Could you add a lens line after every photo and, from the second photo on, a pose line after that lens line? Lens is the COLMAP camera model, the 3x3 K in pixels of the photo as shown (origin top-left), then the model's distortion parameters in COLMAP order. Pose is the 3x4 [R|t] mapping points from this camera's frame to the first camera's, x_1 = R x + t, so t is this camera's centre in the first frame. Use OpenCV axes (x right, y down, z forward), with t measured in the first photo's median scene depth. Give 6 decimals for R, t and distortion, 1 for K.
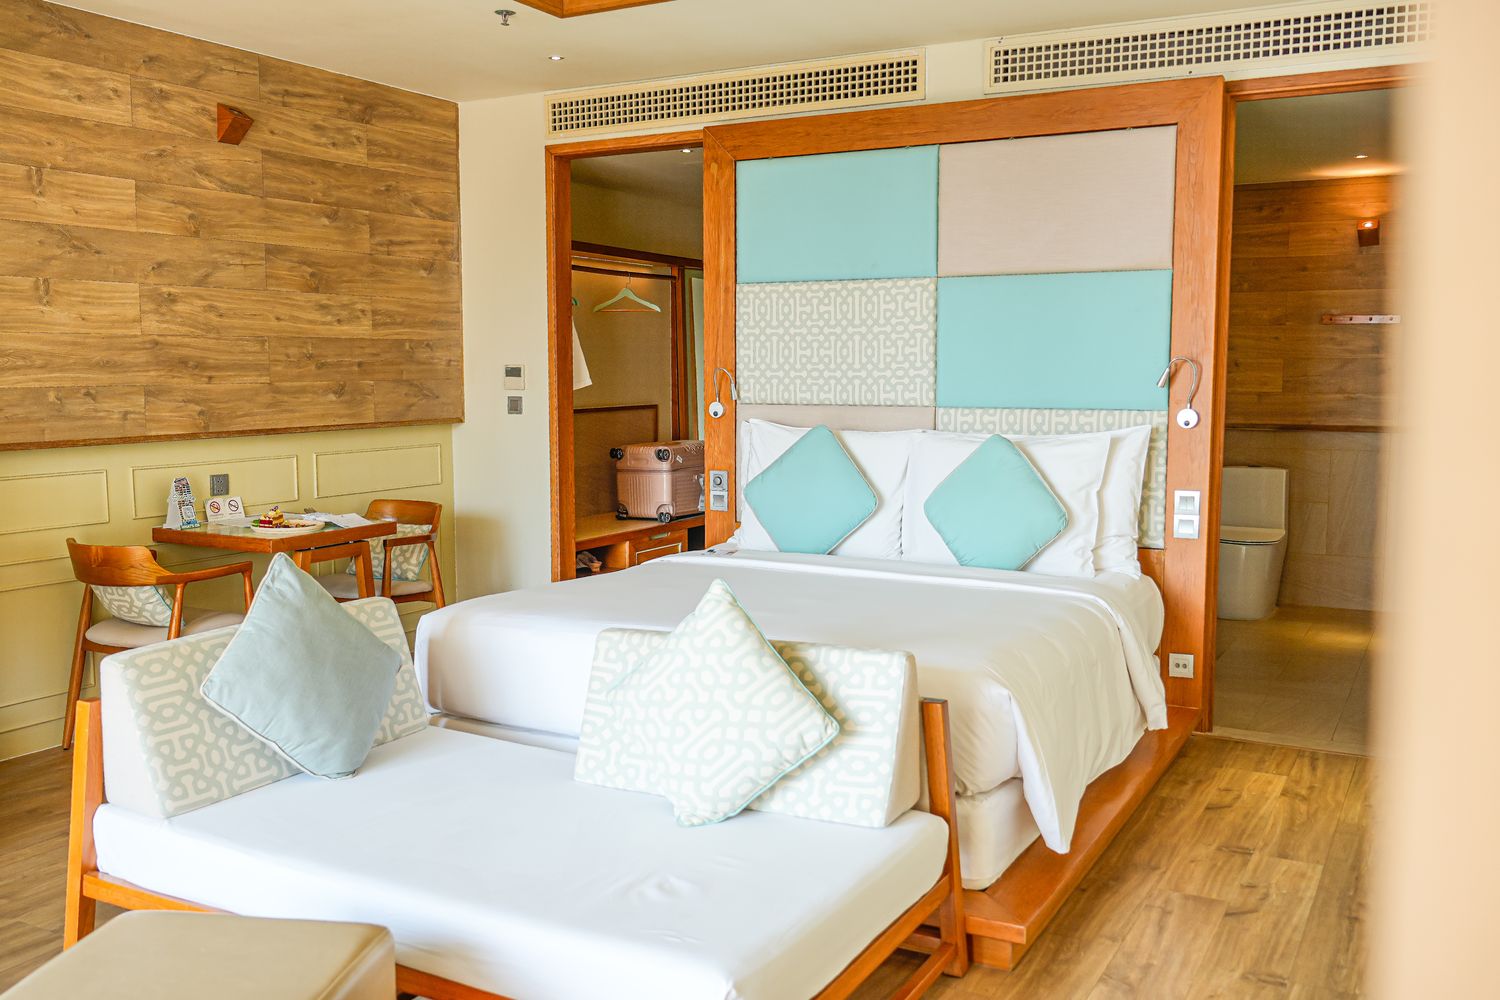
lens RADIAL K [[1320.4, 0, 763.1], [0, 1320.4, 487.5], [0, 0, 1]] dist [-0.003576, -0.010724]
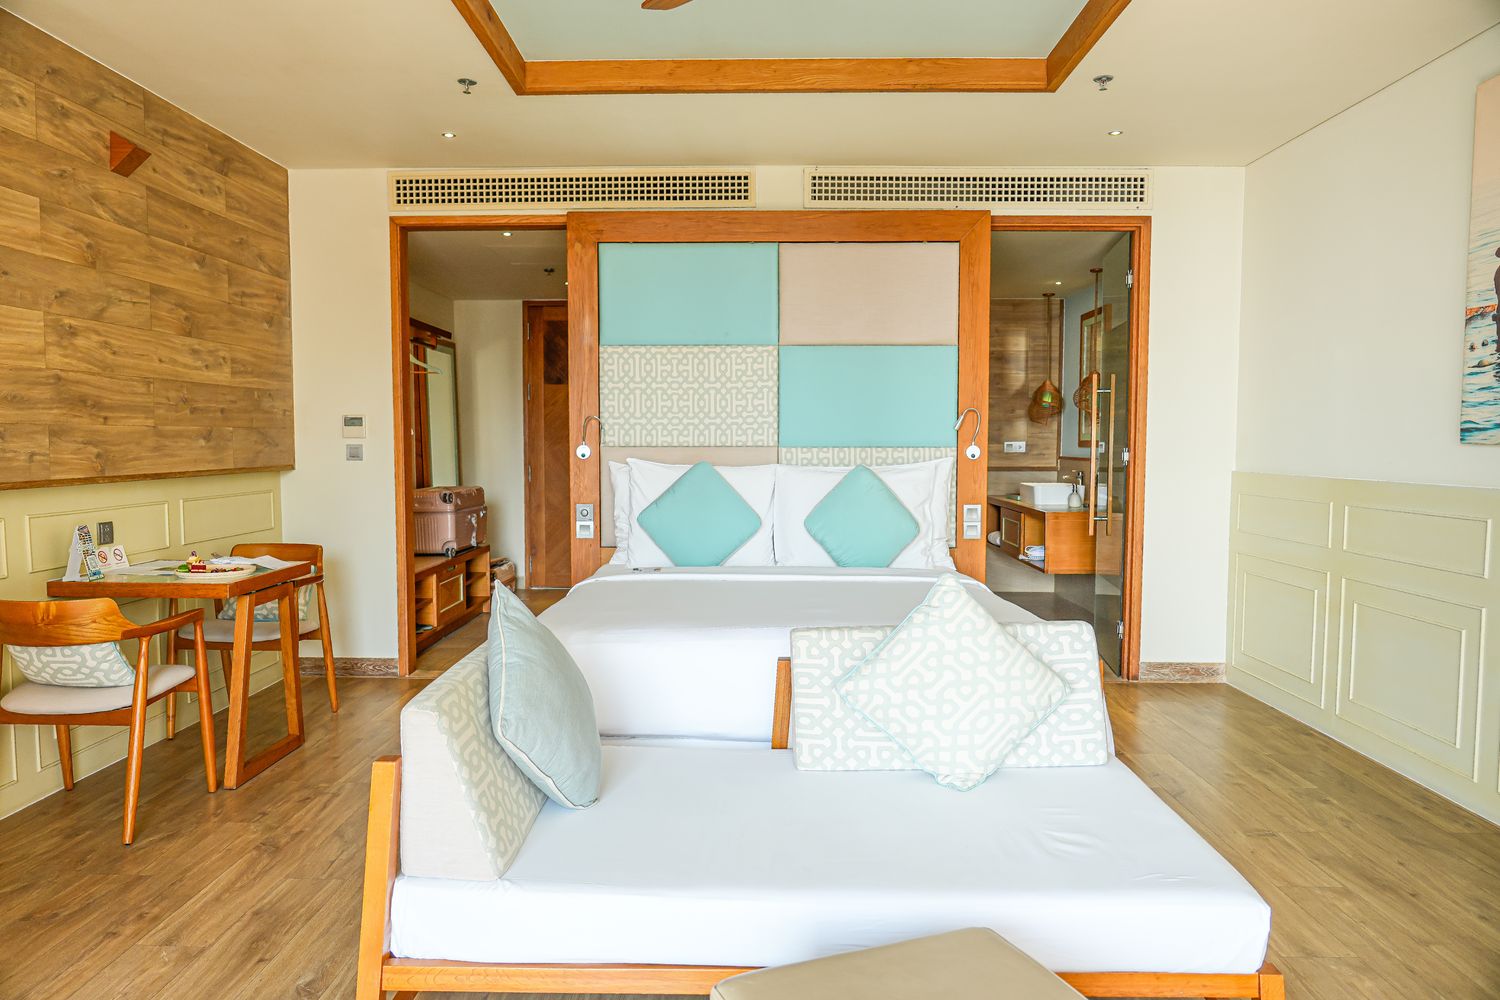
lens RADIAL K [[979.5, 0, 744.0], [0, 979.5, 492.3], [0, 0, 1]] dist [-0.015026, 0.000552]
pose [[0.888152, -0.024576, 0.458893, -0.331356], [0.042926, 0.998640, -0.029598, 0.009138], [-0.457541, 0.045986, 0.887999, 0.178189]]
